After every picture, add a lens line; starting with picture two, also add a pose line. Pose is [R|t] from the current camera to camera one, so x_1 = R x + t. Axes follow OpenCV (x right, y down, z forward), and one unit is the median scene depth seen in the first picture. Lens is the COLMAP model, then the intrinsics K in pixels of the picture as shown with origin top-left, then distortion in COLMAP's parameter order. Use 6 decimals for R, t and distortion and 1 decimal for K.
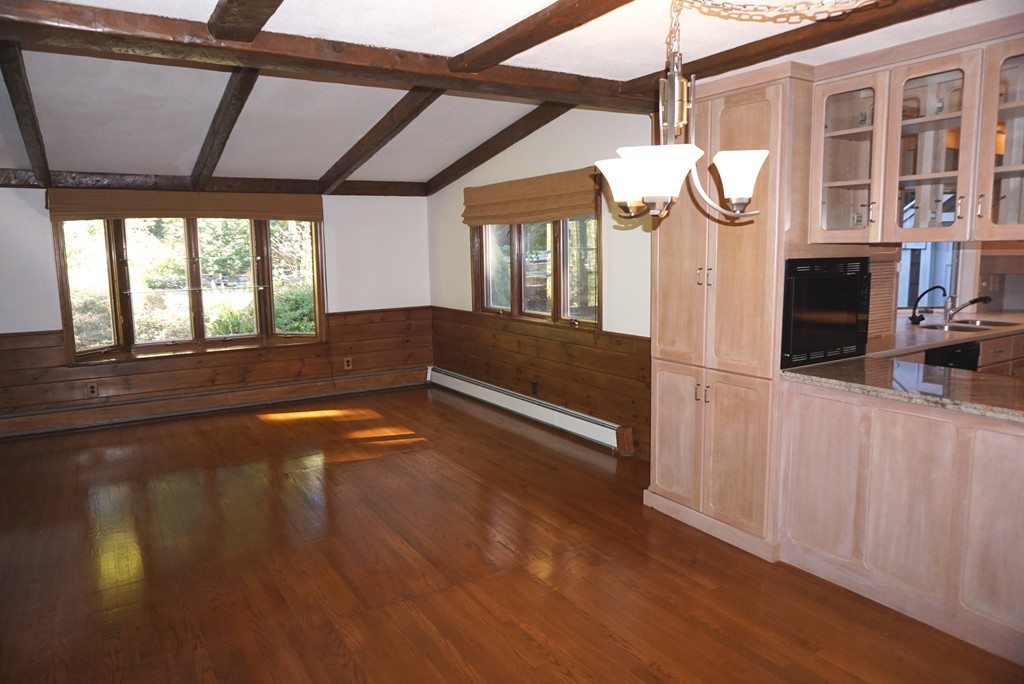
lens RADIAL K [[683.0, 0, 511.1], [0, 683.0, 343.6], [0, 0, 1]] dist [-0.046761, 0.029627]
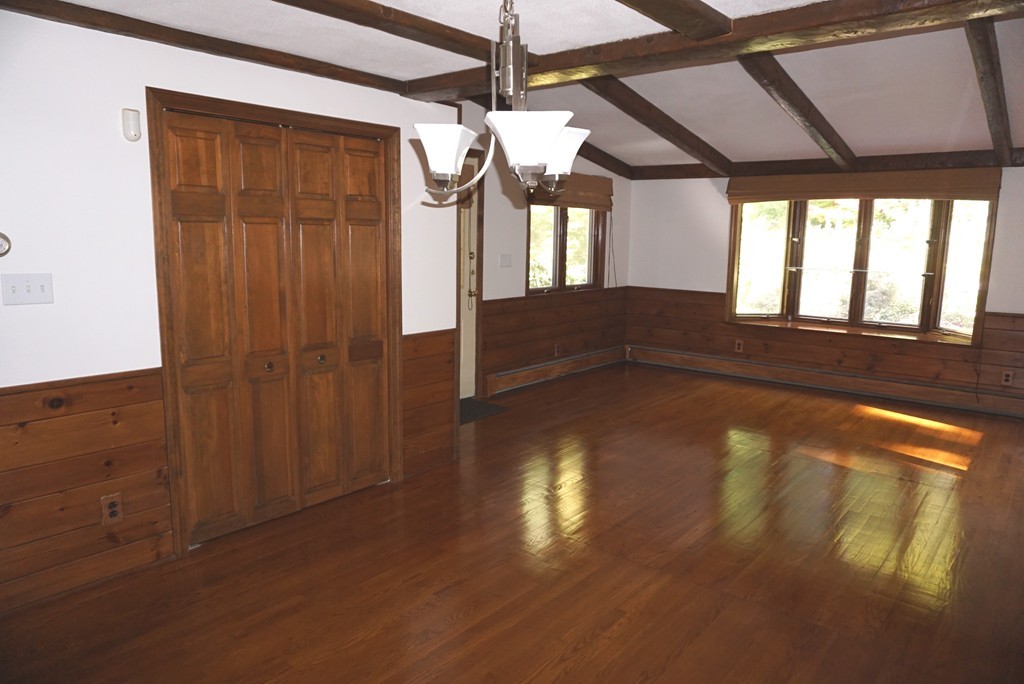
lens RADIAL K [[683.0, 0, 515.2], [0, 683.0, 343.3], [0, 0, 1]] dist [-0.046761, 0.029627]
pose [[0.320799, 0.171798, -0.931436, 0.419547], [-0.146214, 0.980606, 0.130509, -0.040514], [0.935794, 0.094322, 0.339697, 0.254025]]
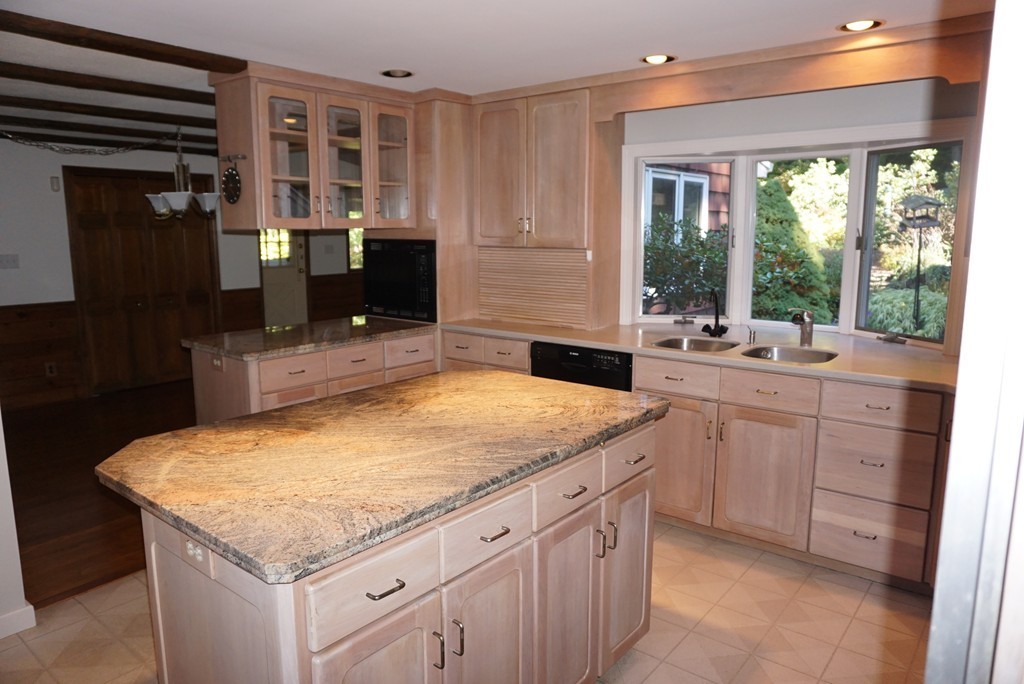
lens RADIAL K [[683.0, 0, 514.2], [0, 683.0, 345.6], [0, 0, 1]] dist [-0.046761, 0.029627]
pose [[0.328309, 0.176703, -0.927895, 1.135459], [-0.134264, 0.981102, 0.139330, -0.089703], [0.934979, 0.078840, 0.345829, 0.483737]]
